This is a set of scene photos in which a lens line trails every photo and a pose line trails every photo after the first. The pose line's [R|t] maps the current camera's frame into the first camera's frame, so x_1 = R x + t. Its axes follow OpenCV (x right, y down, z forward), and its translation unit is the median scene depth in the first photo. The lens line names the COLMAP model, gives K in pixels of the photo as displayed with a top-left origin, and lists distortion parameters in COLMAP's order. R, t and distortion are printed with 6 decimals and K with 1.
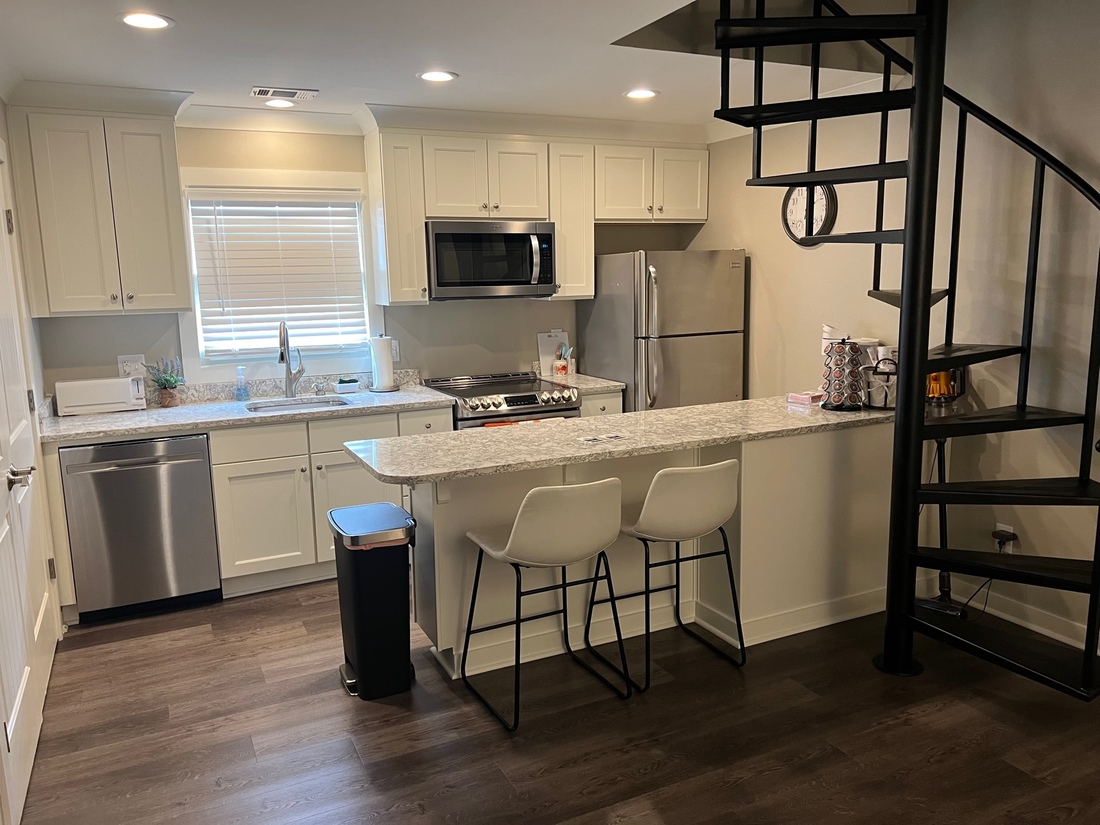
lens RADIAL K [[826.3, 0, 551.1], [0, 826.3, 409.4], [0, 0, 1]] dist [0.006854, -0.018076]
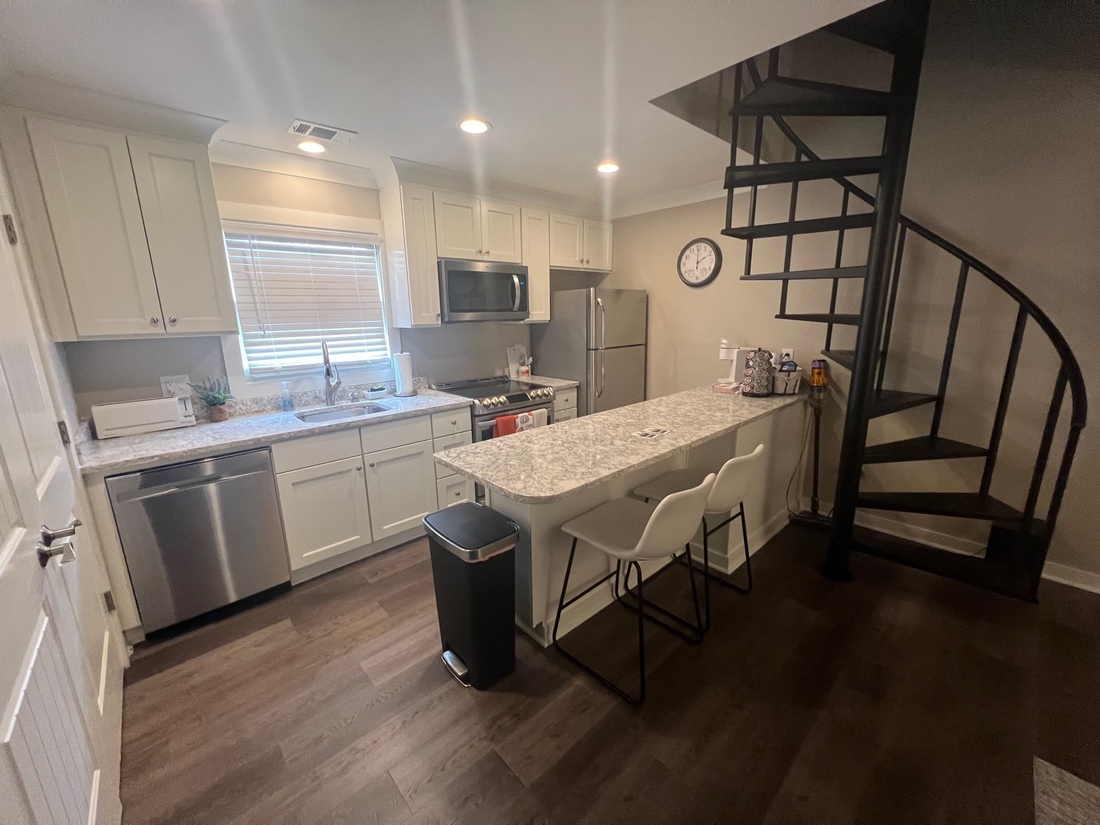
lens RADIAL K [[439.5, 0, 549.1], [0, 439.5, 410.8], [0, 0, 1]] dist [-0.008550, 0.000750]
pose [[0.959398, -0.058304, 0.275964, -0.209283], [0.043401, 0.997266, 0.059809, -0.034605], [-0.278697, -0.045403, 0.959305, 0.331854]]
